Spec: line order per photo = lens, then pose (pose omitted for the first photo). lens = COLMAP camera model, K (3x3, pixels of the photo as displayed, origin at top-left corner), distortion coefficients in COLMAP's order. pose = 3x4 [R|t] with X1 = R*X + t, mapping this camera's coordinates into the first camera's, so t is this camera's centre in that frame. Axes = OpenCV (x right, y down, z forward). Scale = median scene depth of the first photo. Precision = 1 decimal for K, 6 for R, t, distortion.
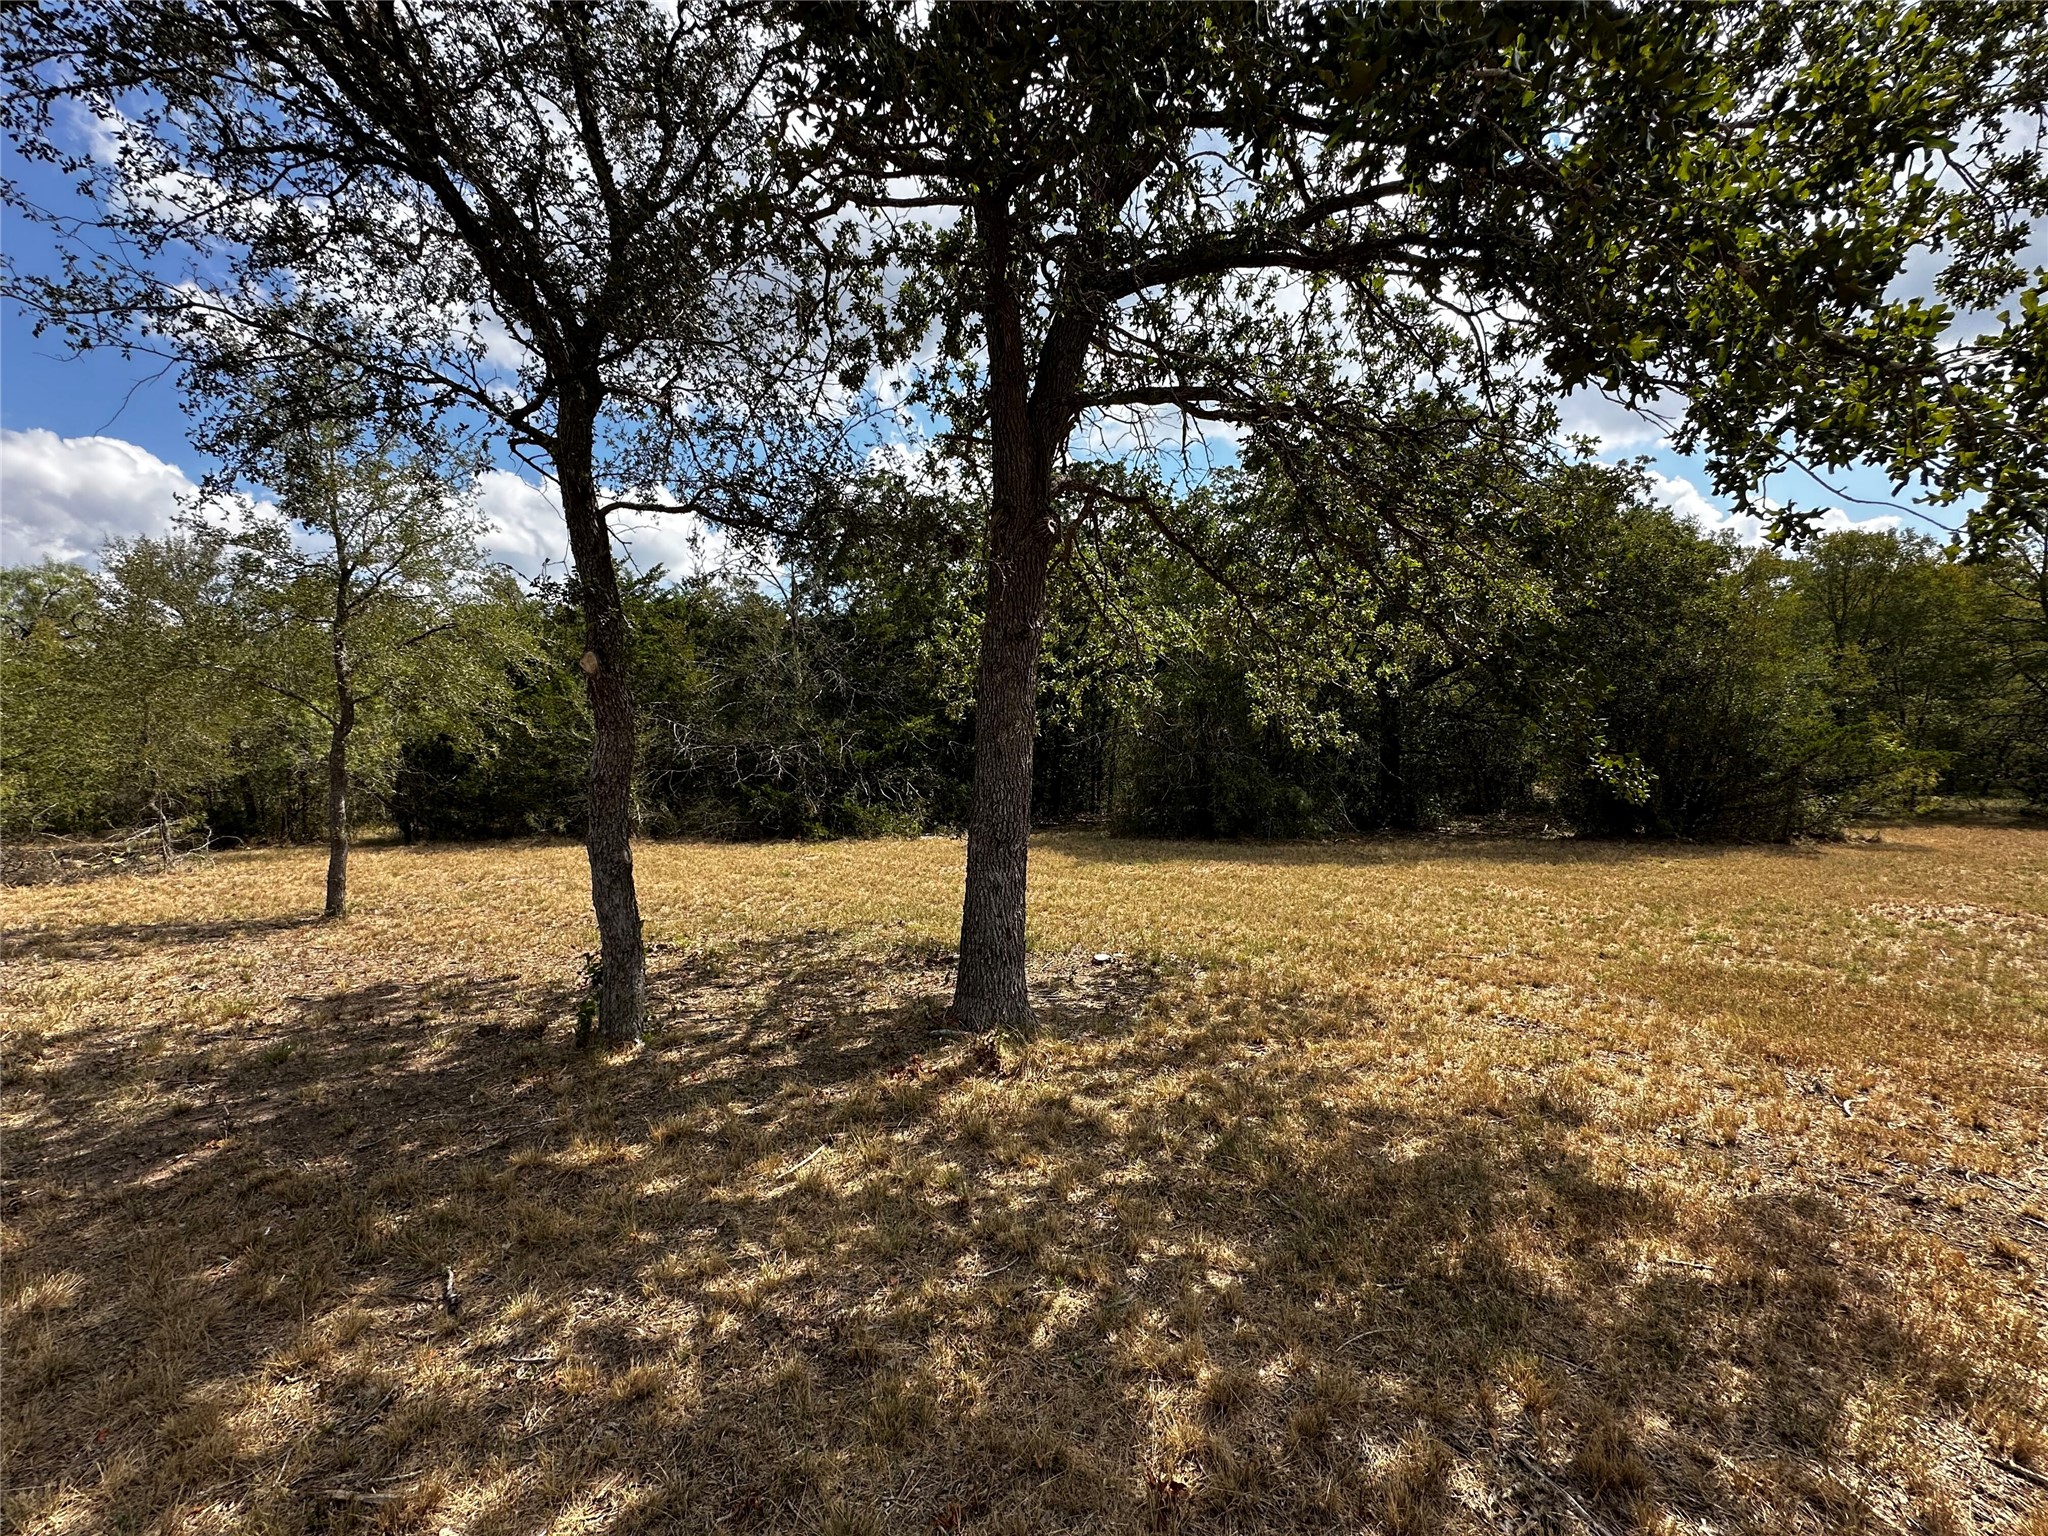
lens RADIAL K [[821.2, 0, 1027.1], [0, 821.2, 765.5], [0, 0, 1]] dist [-0.002564, 0.000613]
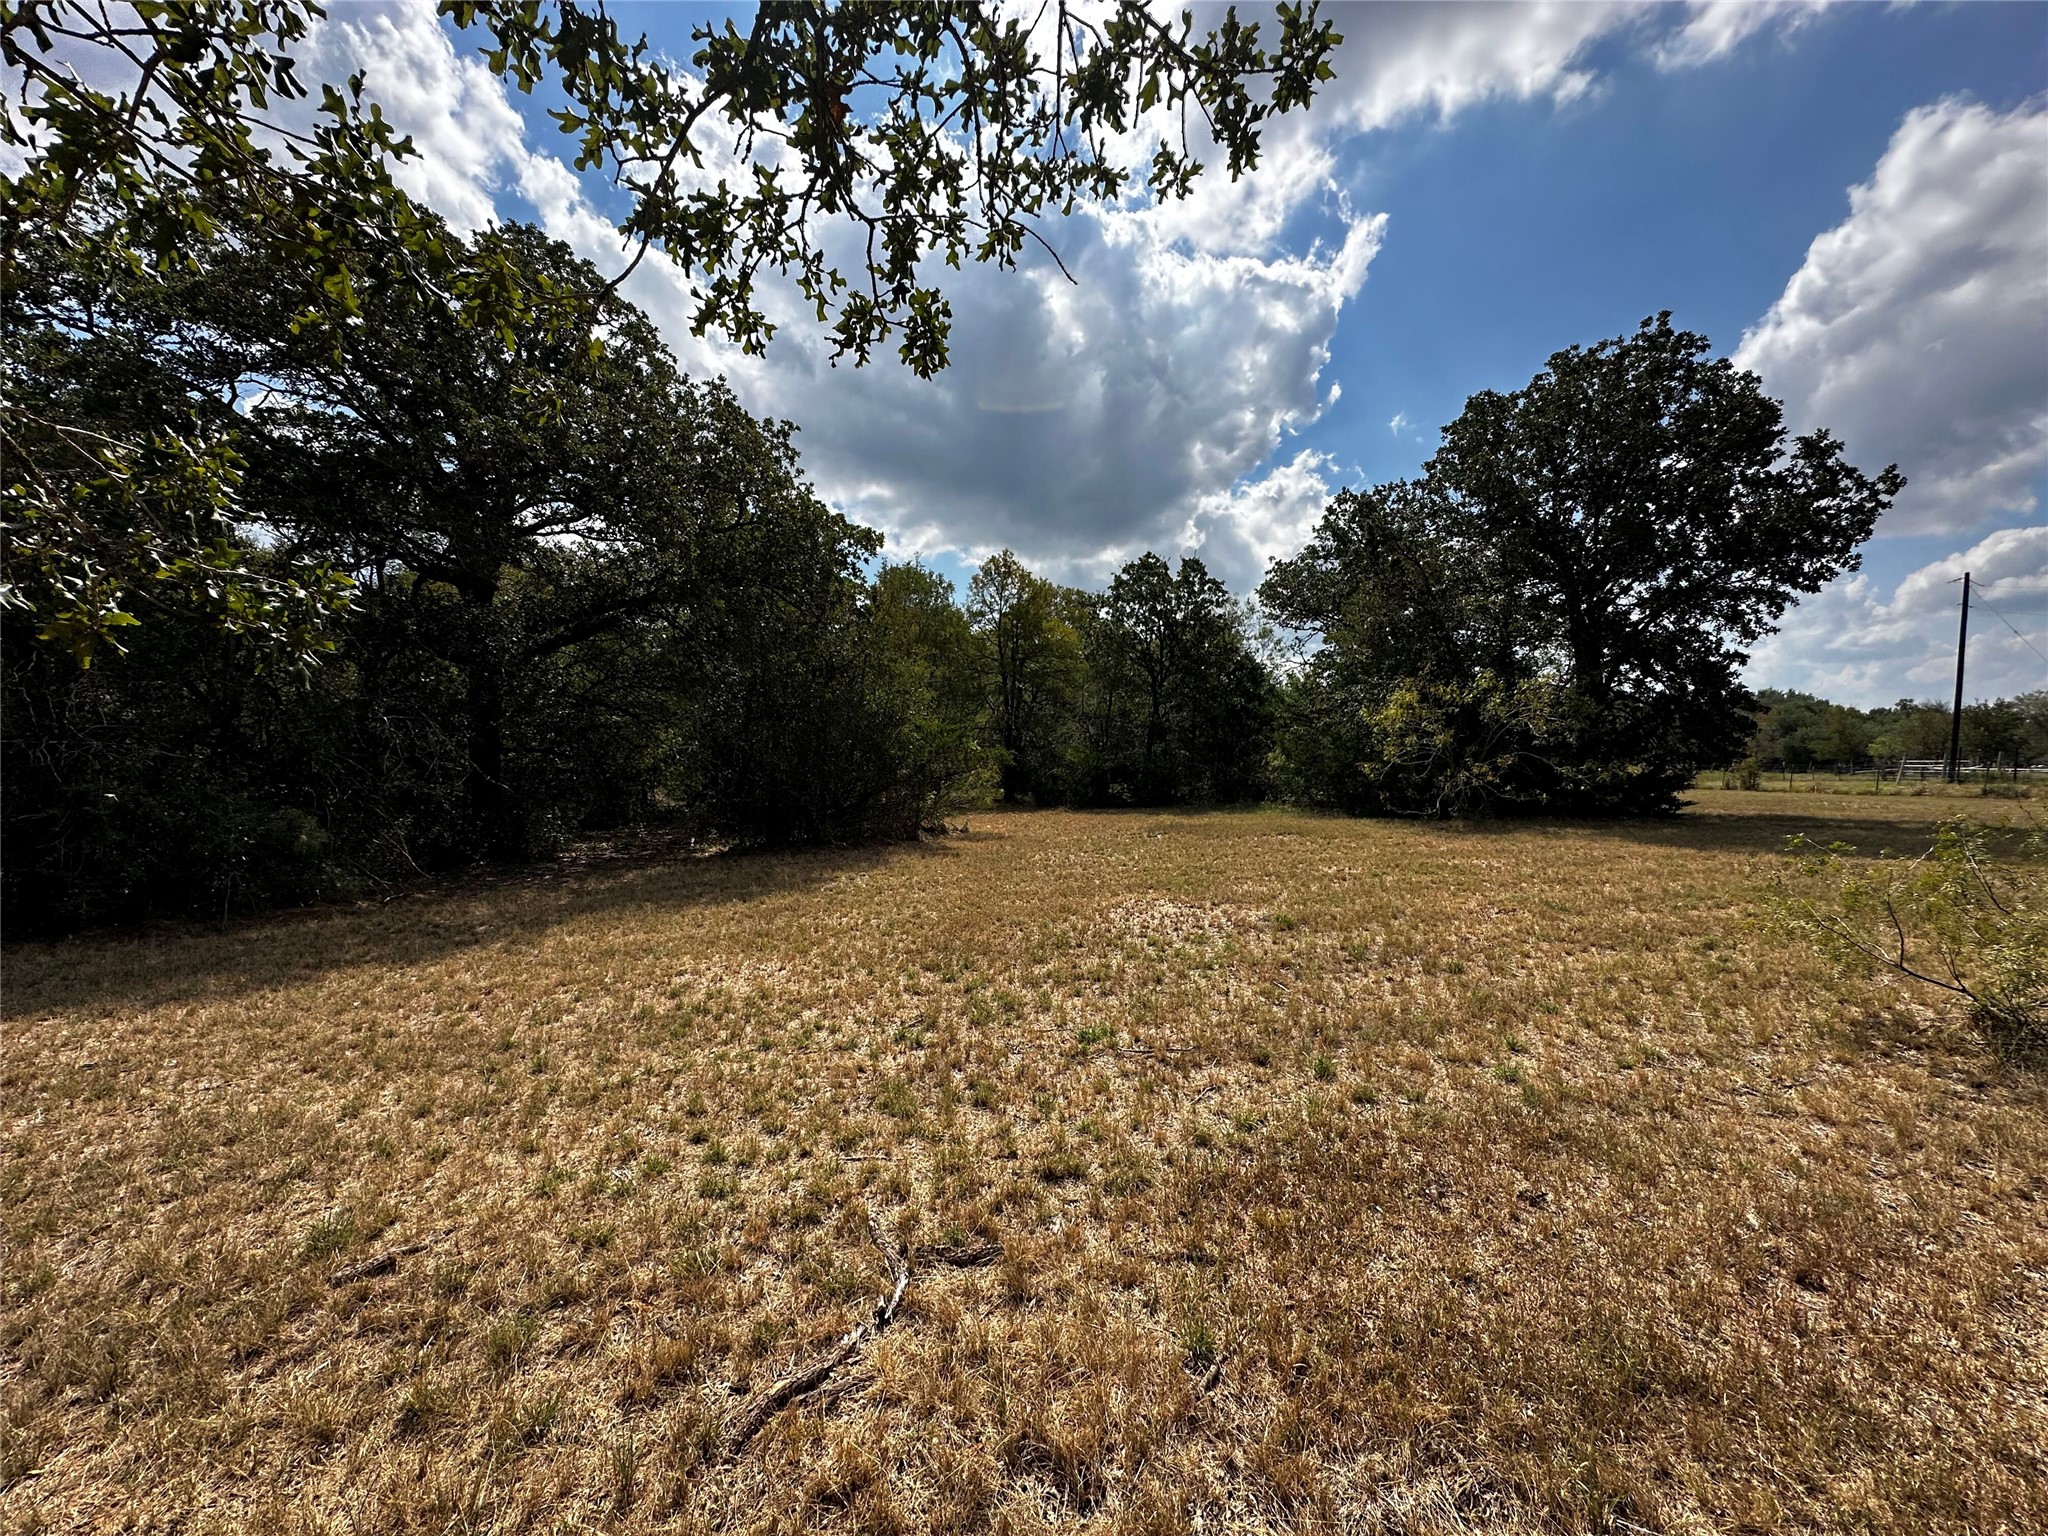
lens RADIAL K [[821.2, 0, 1027.1], [0, 821.2, 765.5], [0, 0, 1]] dist [-0.002564, 0.000613]
pose [[0.533872, -0.006865, 0.845538, 0.130202], [0.015508, 0.999878, -0.001674, 0.006181], [-0.845423, 0.014006, 0.533913, 0.309664]]
